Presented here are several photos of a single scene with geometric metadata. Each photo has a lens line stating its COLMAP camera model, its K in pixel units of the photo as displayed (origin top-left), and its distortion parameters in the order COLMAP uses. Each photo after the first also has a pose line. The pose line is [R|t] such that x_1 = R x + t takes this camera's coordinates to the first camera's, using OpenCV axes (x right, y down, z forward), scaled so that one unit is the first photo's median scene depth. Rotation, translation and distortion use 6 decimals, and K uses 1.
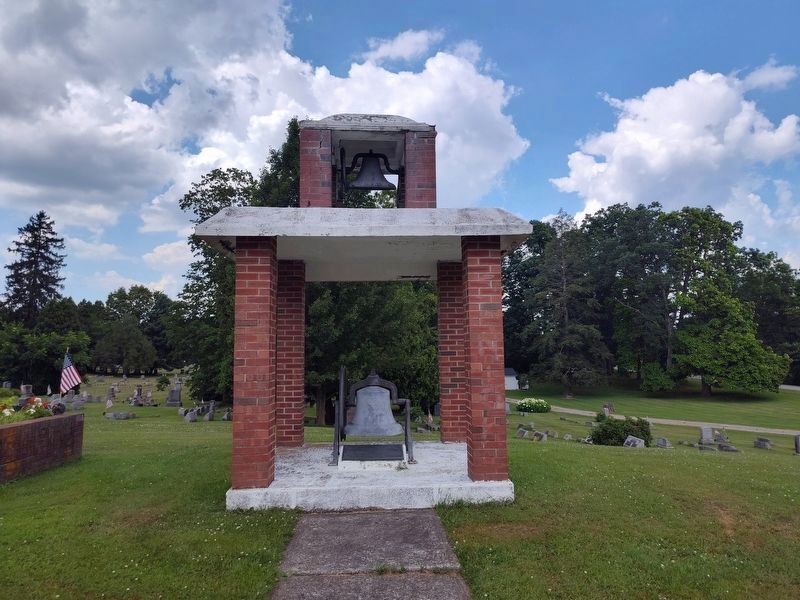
lens RADIAL K [[541.5, 0, 399.5], [0, 541.5, 297.4], [0, 0, 1]] dist [0.021334, -0.013254]
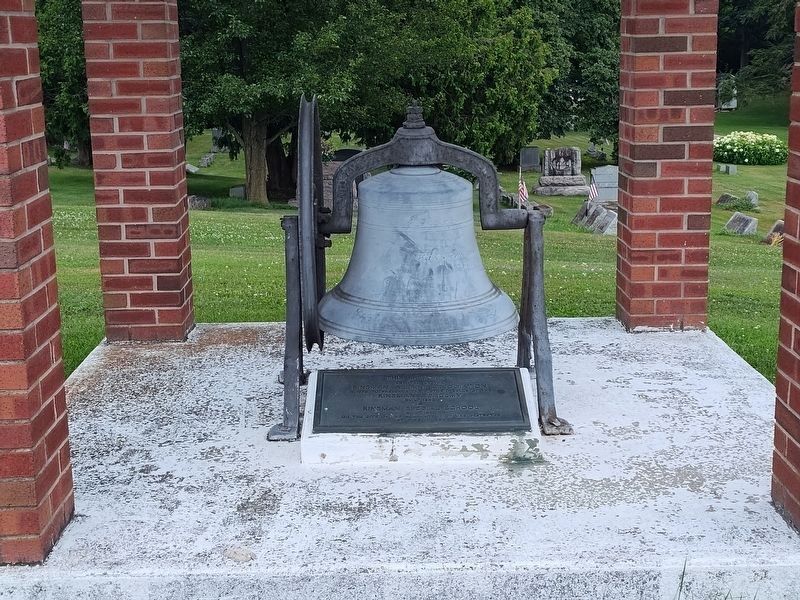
lens RADIAL K [[1249.4, 0, 404.3], [0, 1249.4, 298.7], [0, 0, 1]] dist [0.032464, 0.000000]
pose [[0.999689, 0.002742, -0.024787, -0.036743], [0.005144, 0.949885, 0.312556, 0.023785], [0.024402, -0.312586, 0.949576, 0.344473]]
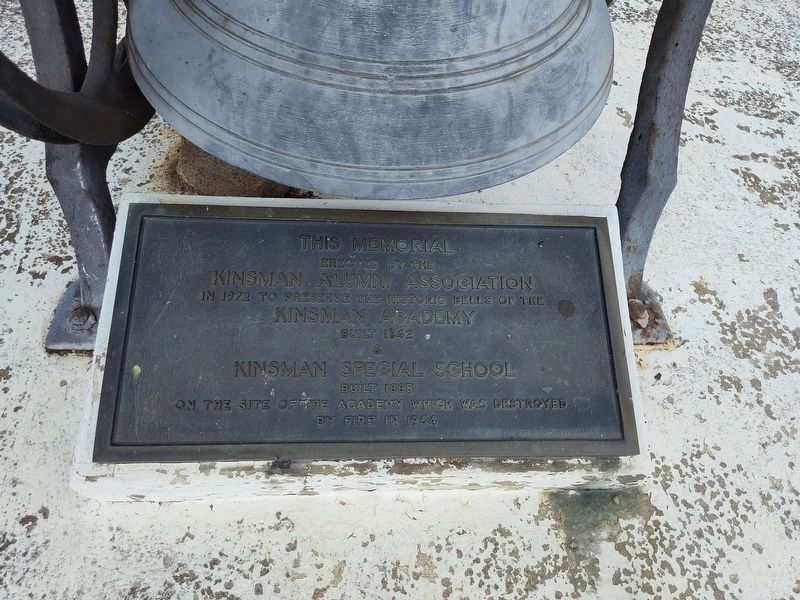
lens RADIAL K [[541.5, 0, 398.7], [0, 541.5, 297.4], [0, 0, 1]] dist [0.021334, -0.013254]
pose [[0.996297, 0.054074, 0.066840, -0.046666], [-0.084434, 0.468882, 0.879216, 0.151292], [0.016203, -0.881604, 0.471712, 0.826061]]
